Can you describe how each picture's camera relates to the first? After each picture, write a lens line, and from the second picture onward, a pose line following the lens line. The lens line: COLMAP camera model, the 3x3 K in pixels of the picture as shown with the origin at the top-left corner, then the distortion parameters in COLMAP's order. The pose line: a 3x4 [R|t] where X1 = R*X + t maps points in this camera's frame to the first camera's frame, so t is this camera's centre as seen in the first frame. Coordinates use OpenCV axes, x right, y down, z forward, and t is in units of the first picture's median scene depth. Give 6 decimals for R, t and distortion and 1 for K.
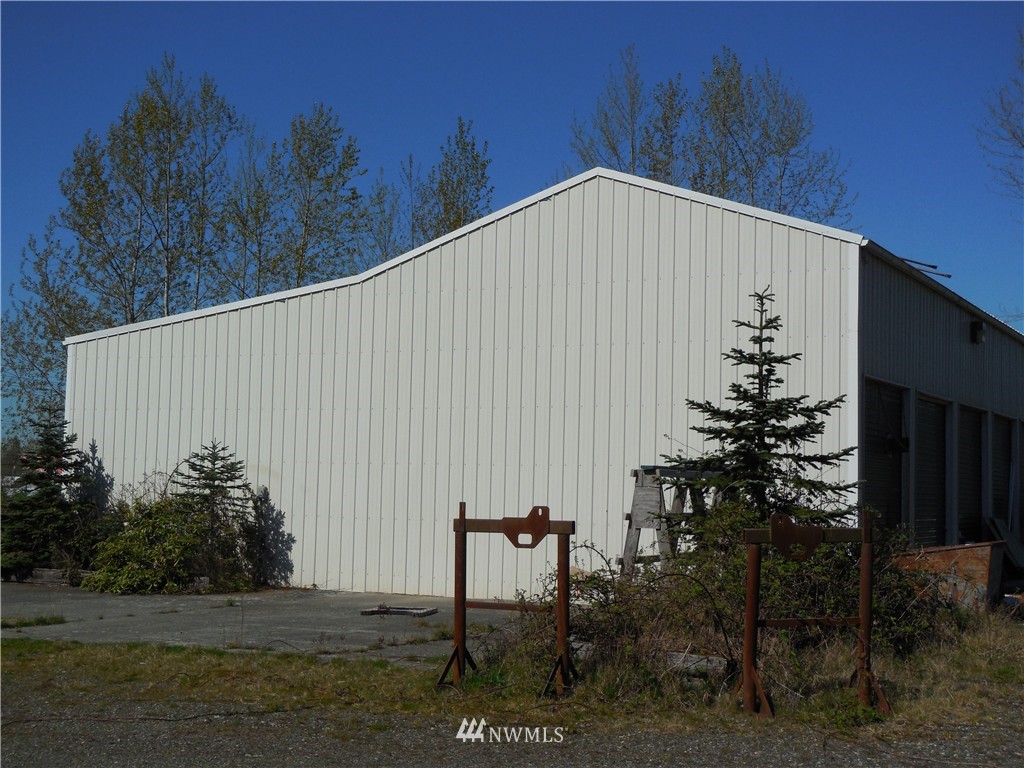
lens RADIAL K [[1507.2, 0, 505.6], [0, 1507.2, 381.4], [0, 0, 1]] dist [-0.026249, 0.000000]
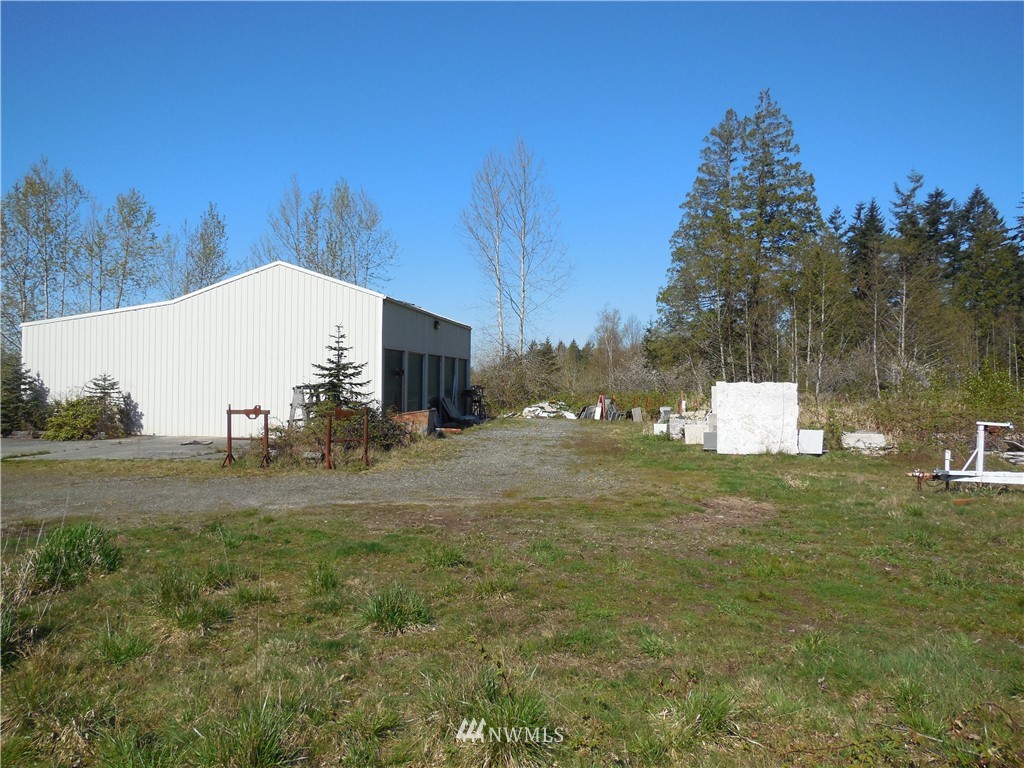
lens RADIAL K [[782.9, 0, 507.6], [0, 782.9, 373.7], [0, 0, 1]] dist [-0.008159, 0.016454]
pose [[0.943018, -0.010339, 0.332582, -0.013571], [-0.012631, 0.997684, 0.066830, -0.048193], [-0.332503, -0.067223, 0.940703, -0.332908]]
